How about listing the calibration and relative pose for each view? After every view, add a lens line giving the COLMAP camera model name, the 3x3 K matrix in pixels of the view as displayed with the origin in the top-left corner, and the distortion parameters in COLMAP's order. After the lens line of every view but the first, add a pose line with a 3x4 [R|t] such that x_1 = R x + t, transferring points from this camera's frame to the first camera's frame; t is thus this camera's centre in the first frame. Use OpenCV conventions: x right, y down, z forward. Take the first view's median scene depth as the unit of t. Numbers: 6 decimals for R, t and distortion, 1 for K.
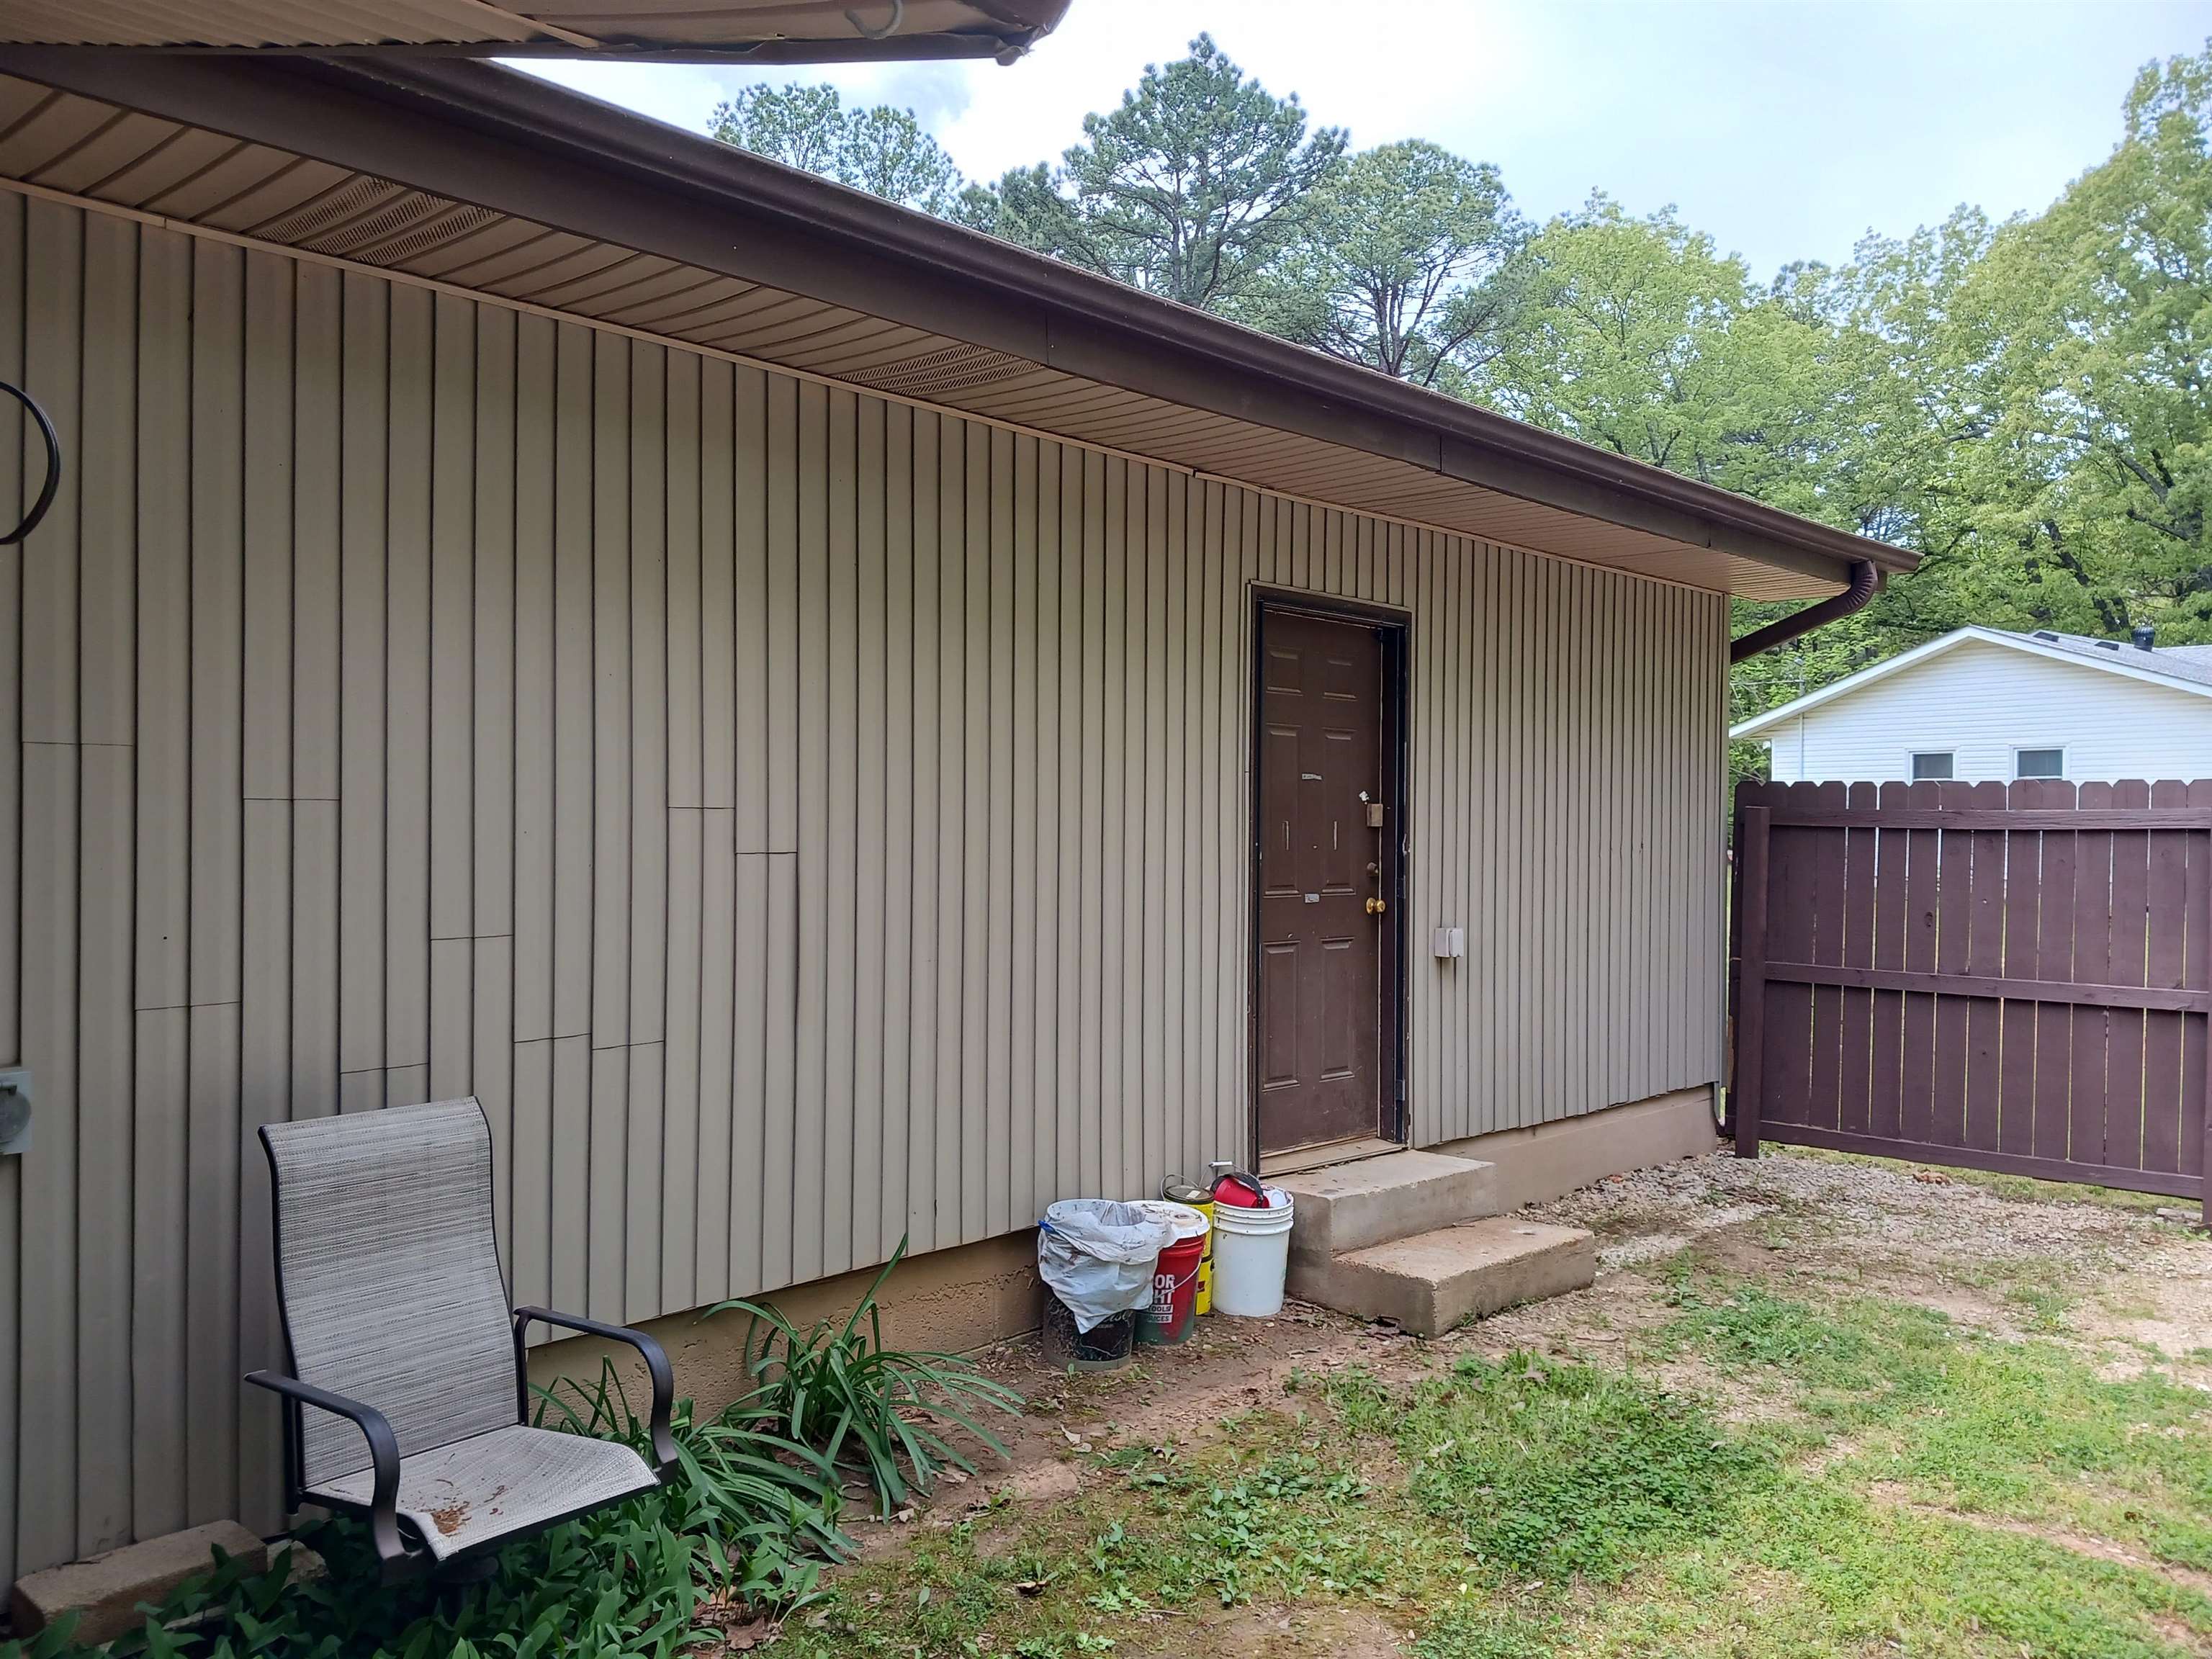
lens RADIAL K [[1747.7, 0, 1104.7], [0, 1747.7, 831.7], [0, 0, 1]] dist [0.066852, -0.083683]
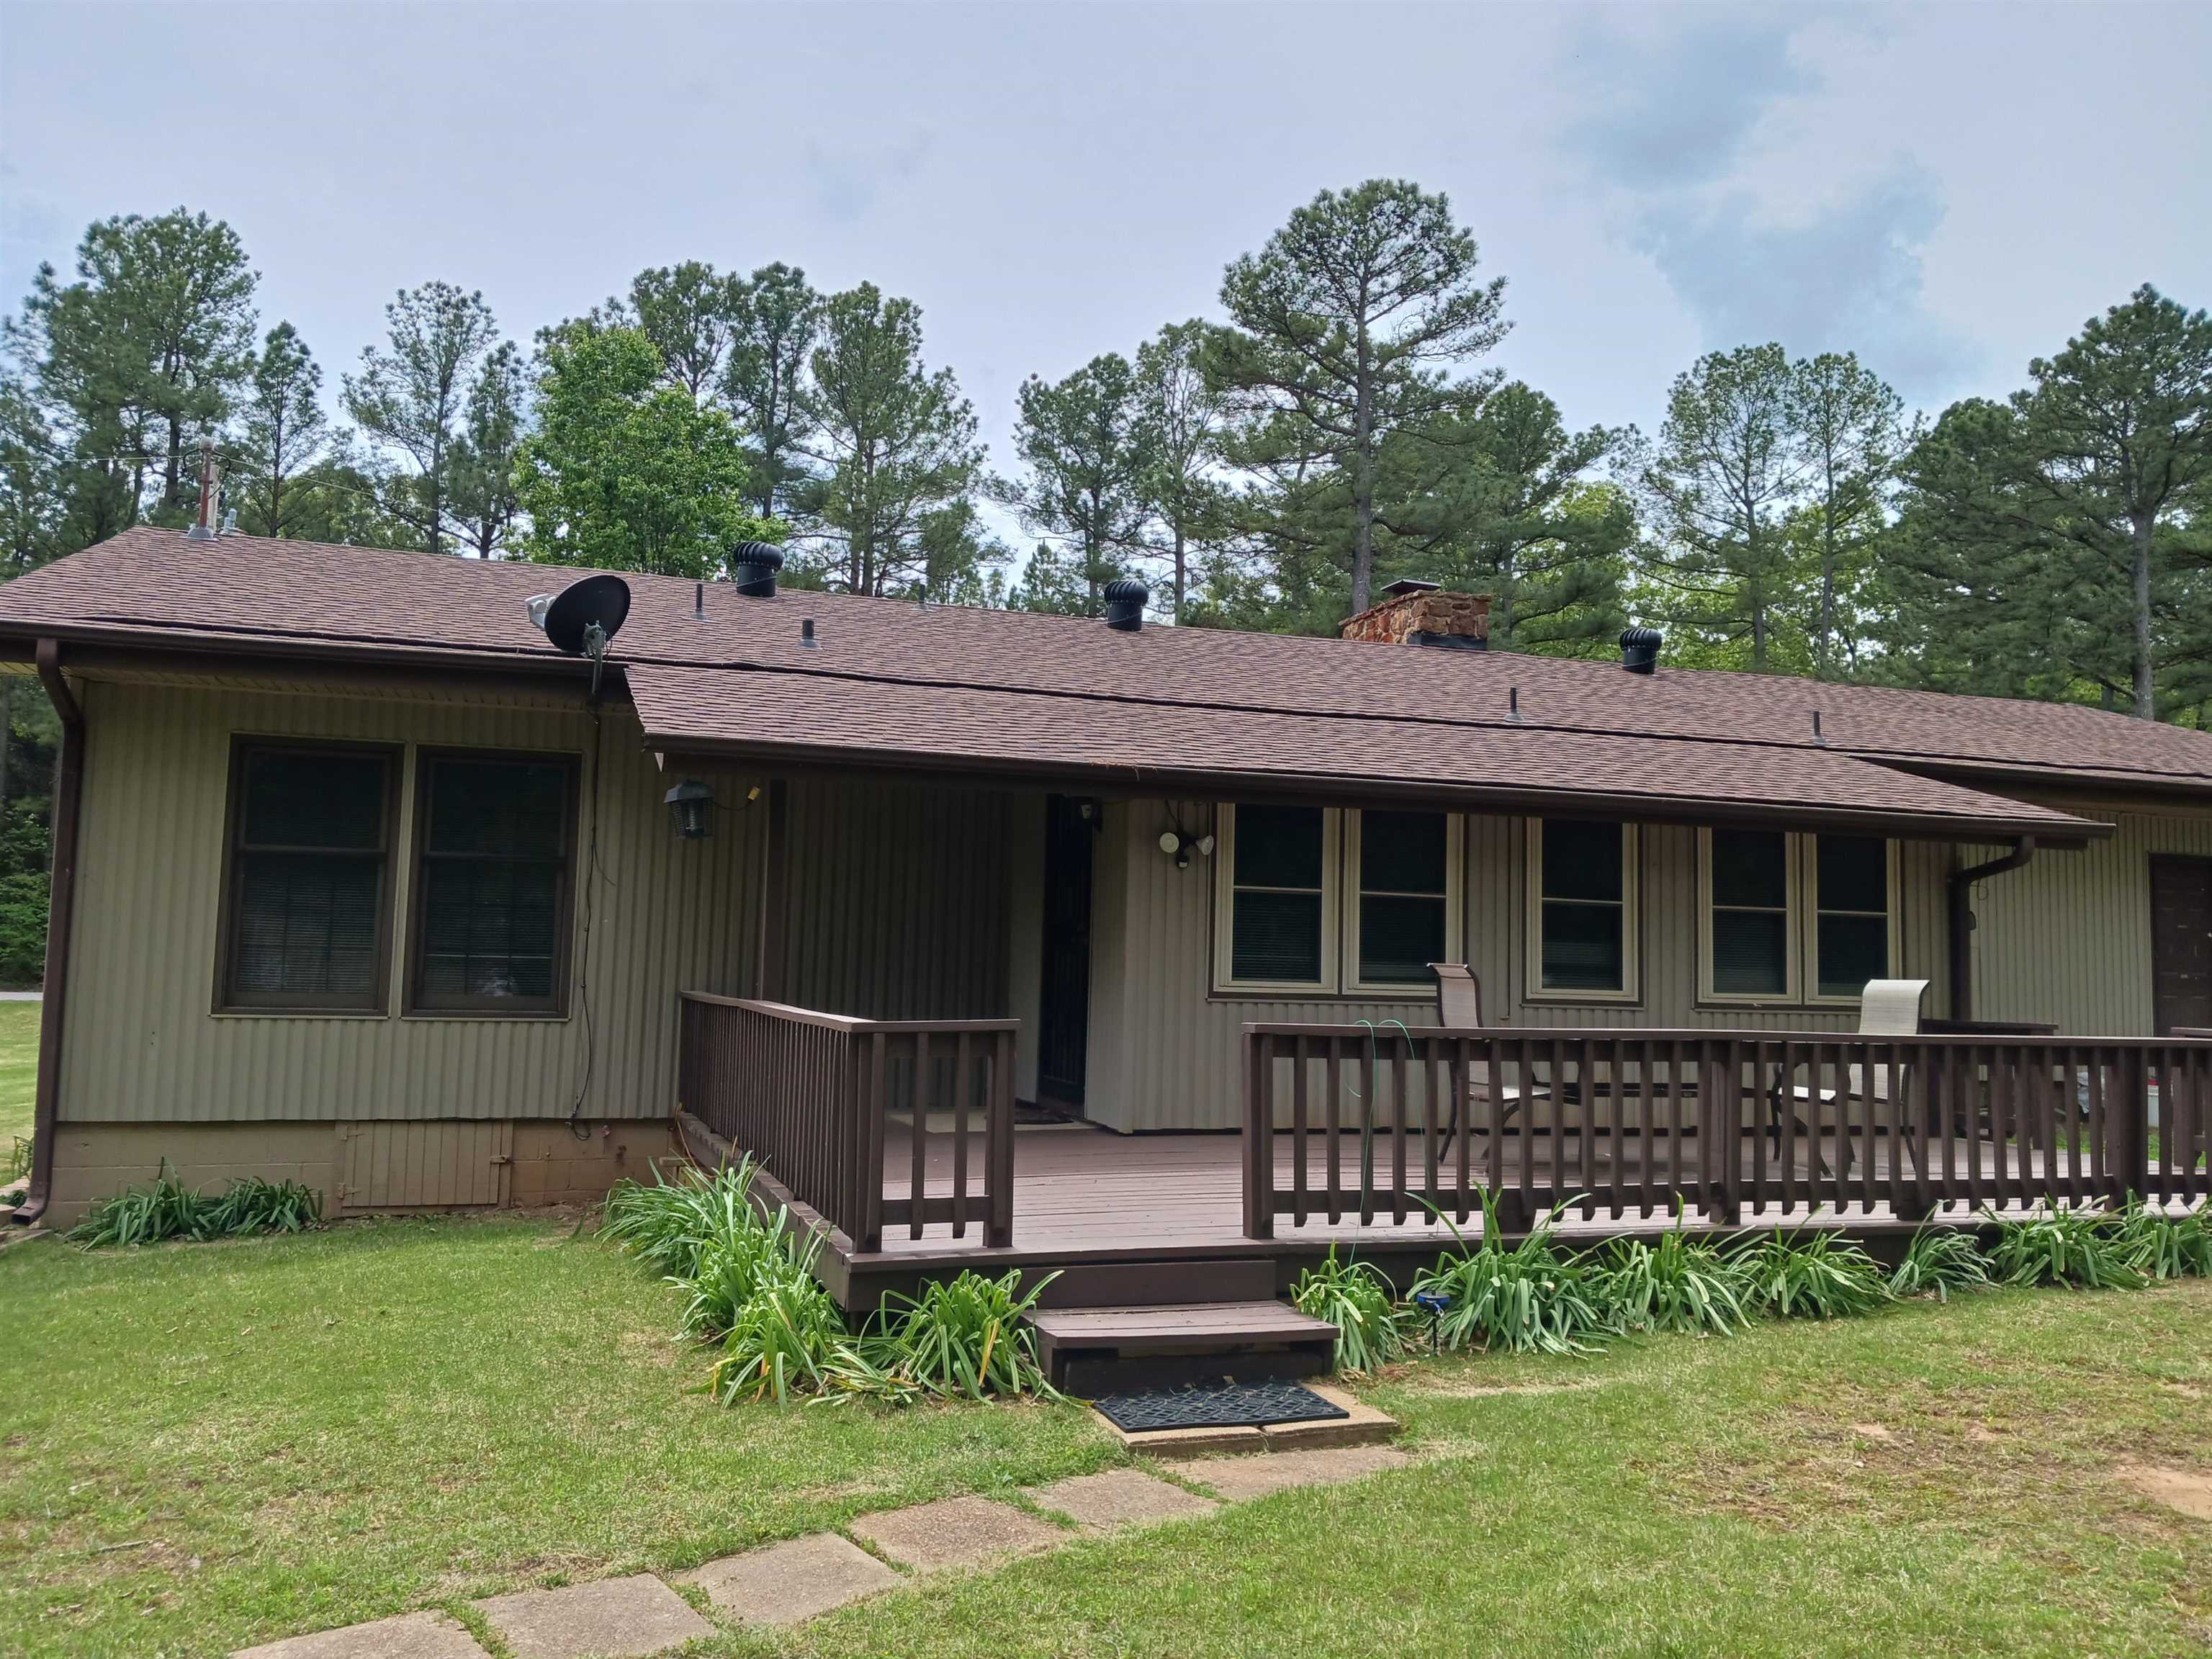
lens RADIAL K [[1747.7, 0, 1104.0], [0, 1747.7, 820.0], [0, 0, 1]] dist [0.066852, -0.083683]
pose [[0.880274, -0.028890, -0.473586, -0.004502], [-0.018520, 0.995292, -0.095140, 0.011912], [0.474105, 0.092520, 0.875594, -0.268603]]
